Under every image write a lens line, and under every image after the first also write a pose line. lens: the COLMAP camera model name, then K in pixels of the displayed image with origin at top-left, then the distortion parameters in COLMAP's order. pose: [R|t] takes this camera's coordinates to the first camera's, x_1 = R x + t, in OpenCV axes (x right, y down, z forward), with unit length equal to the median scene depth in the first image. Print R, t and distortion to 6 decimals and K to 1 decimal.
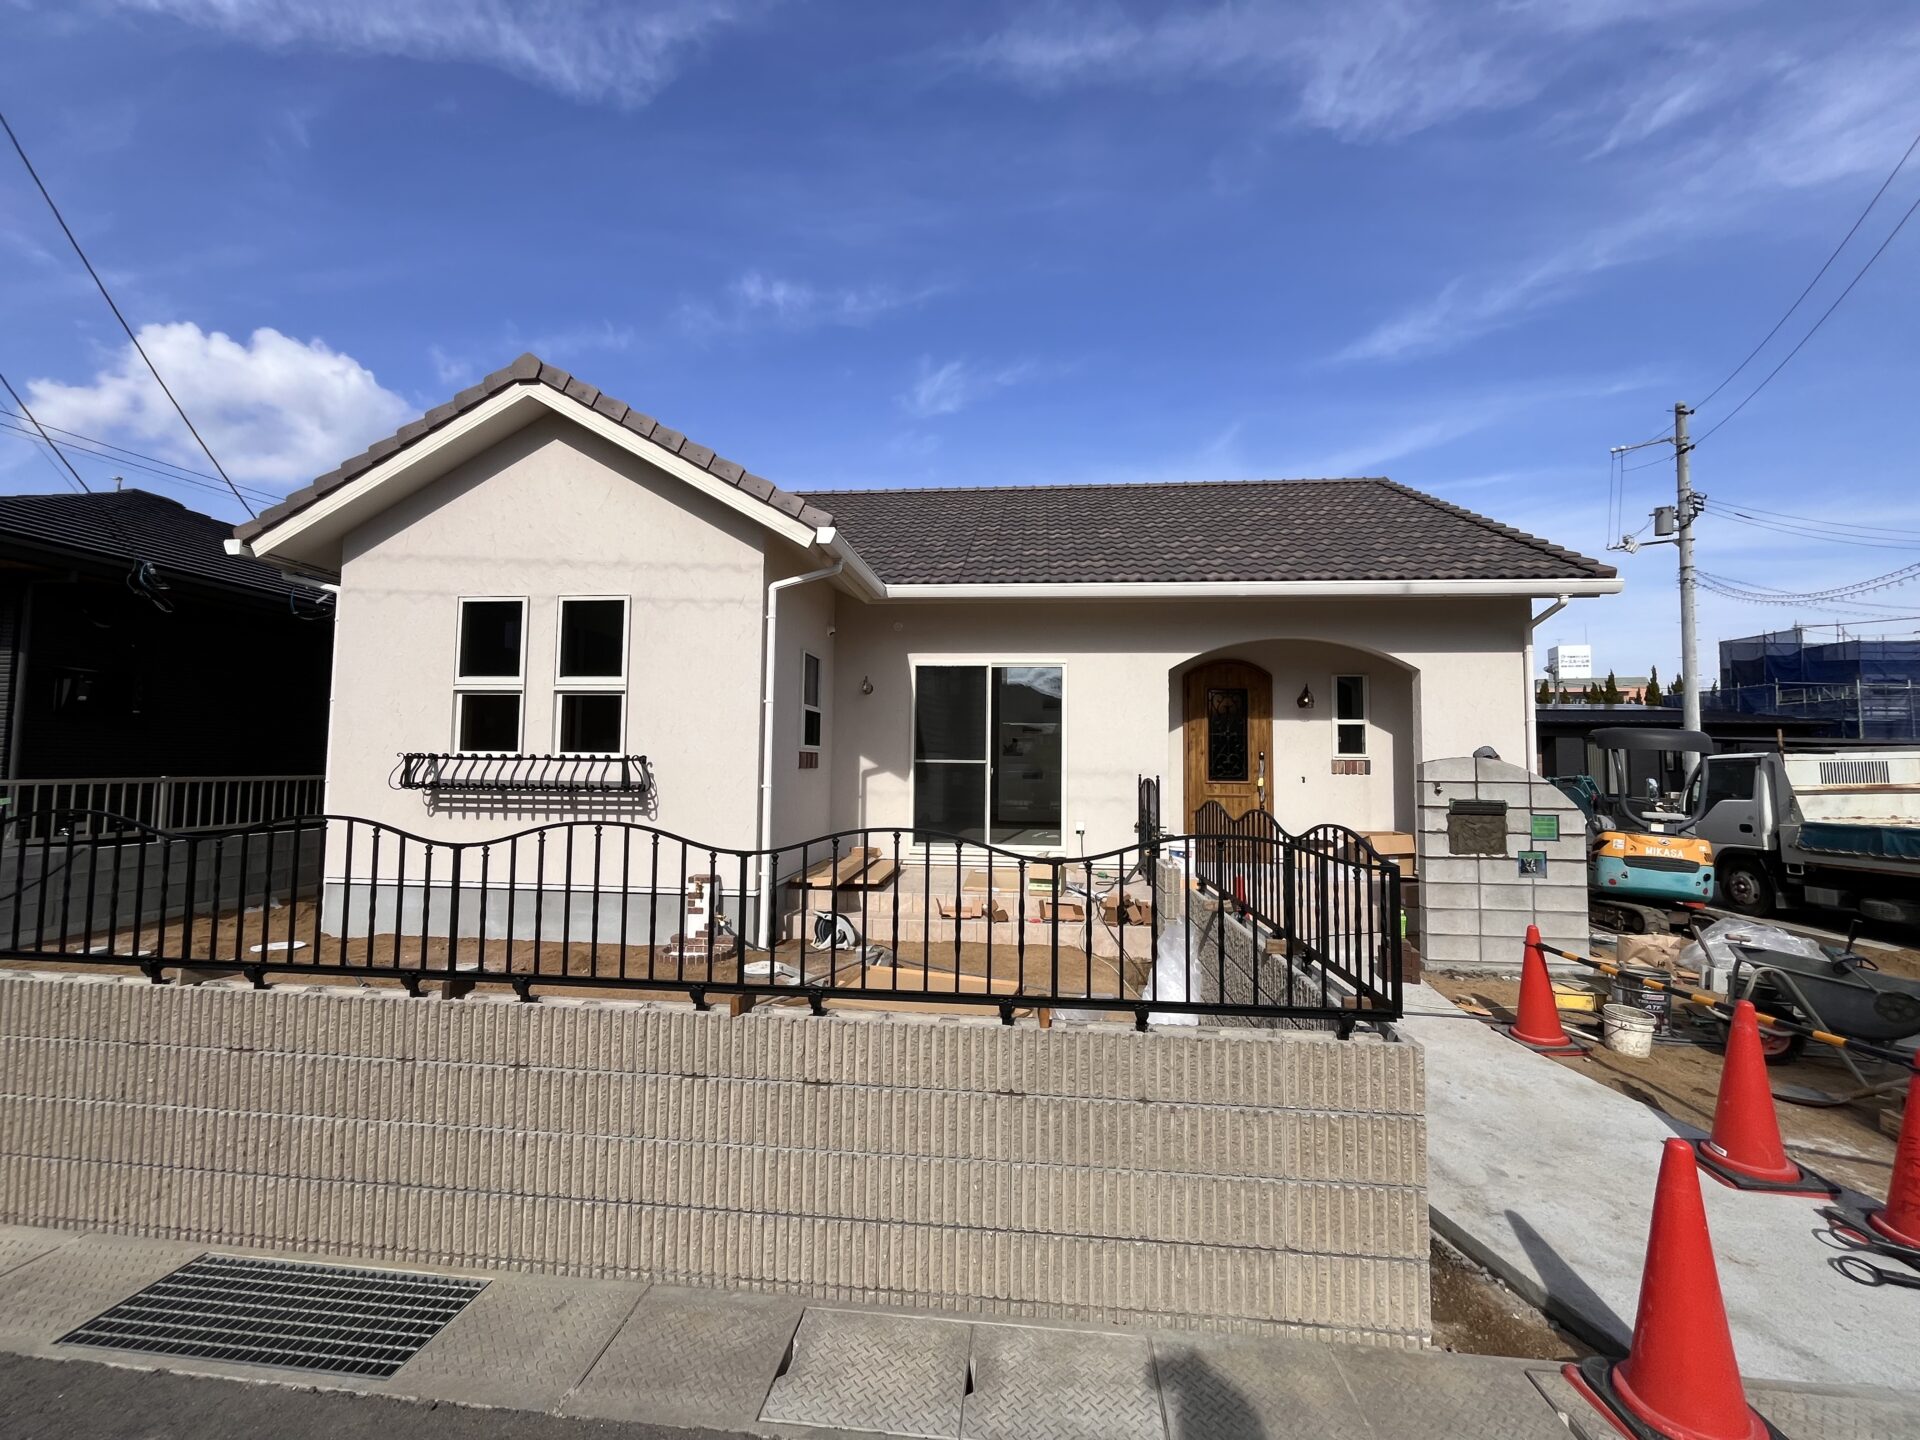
lens RADIAL K [[767.9, 0, 960.0], [0, 767.9, 720.0], [0, 0, 1]] dist [-0.006089, 0.000686]
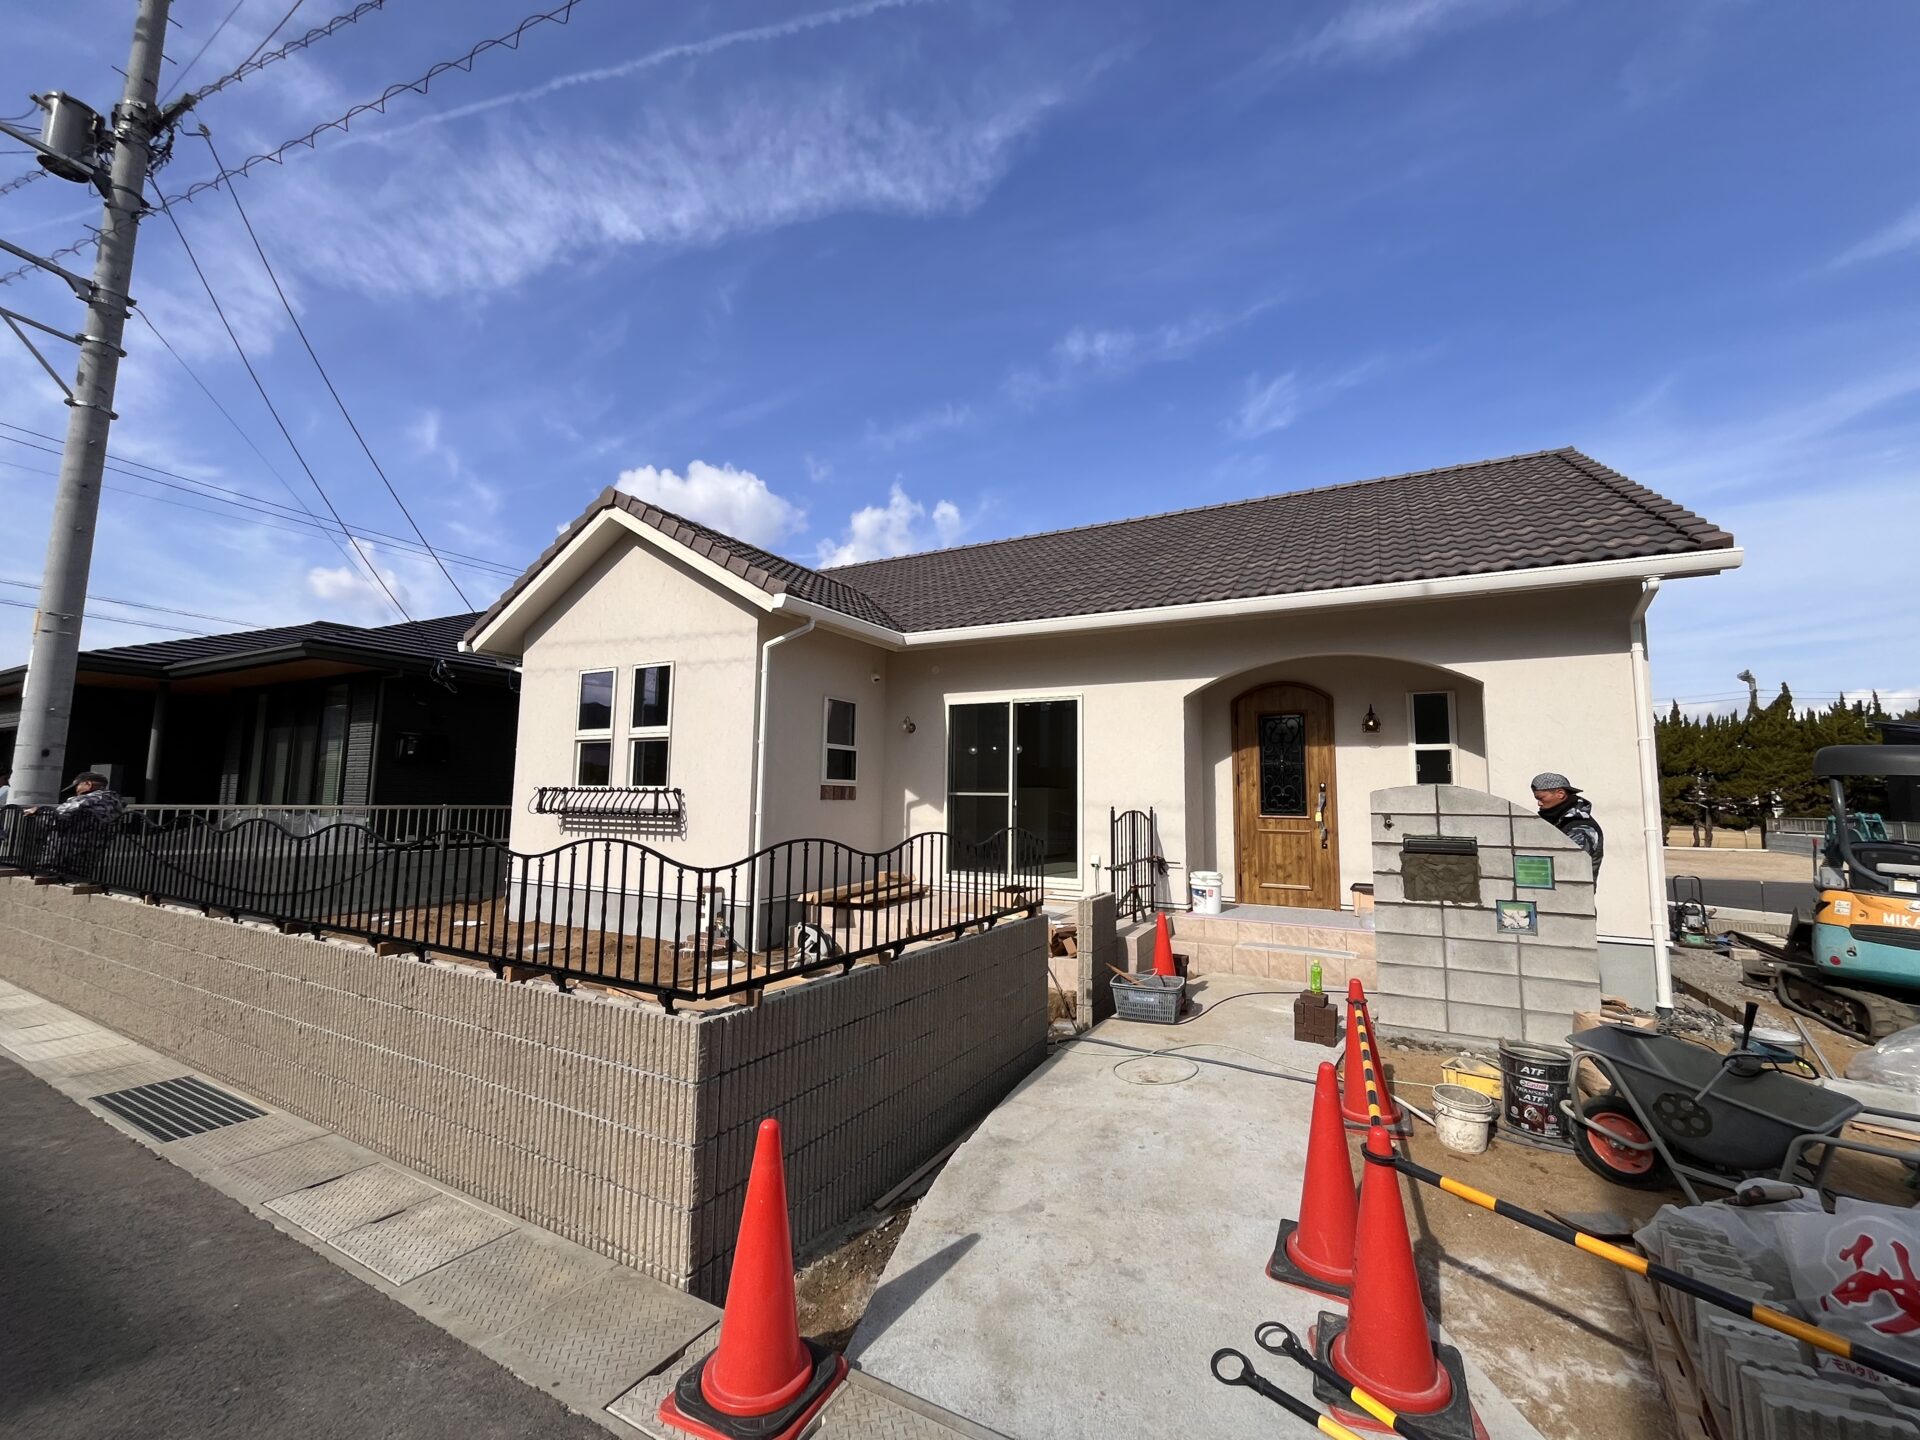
lens RADIAL K [[767.9, 0, 960.0], [0, 767.9, 720.0], [0, 0, 1]] dist [-0.006089, 0.000686]
pose [[0.923247, -0.038792, -0.382243, 0.477170], [0.019212, 0.998306, -0.054911, 0.012613], [0.383726, 0.043353, 0.922429, 0.019069]]
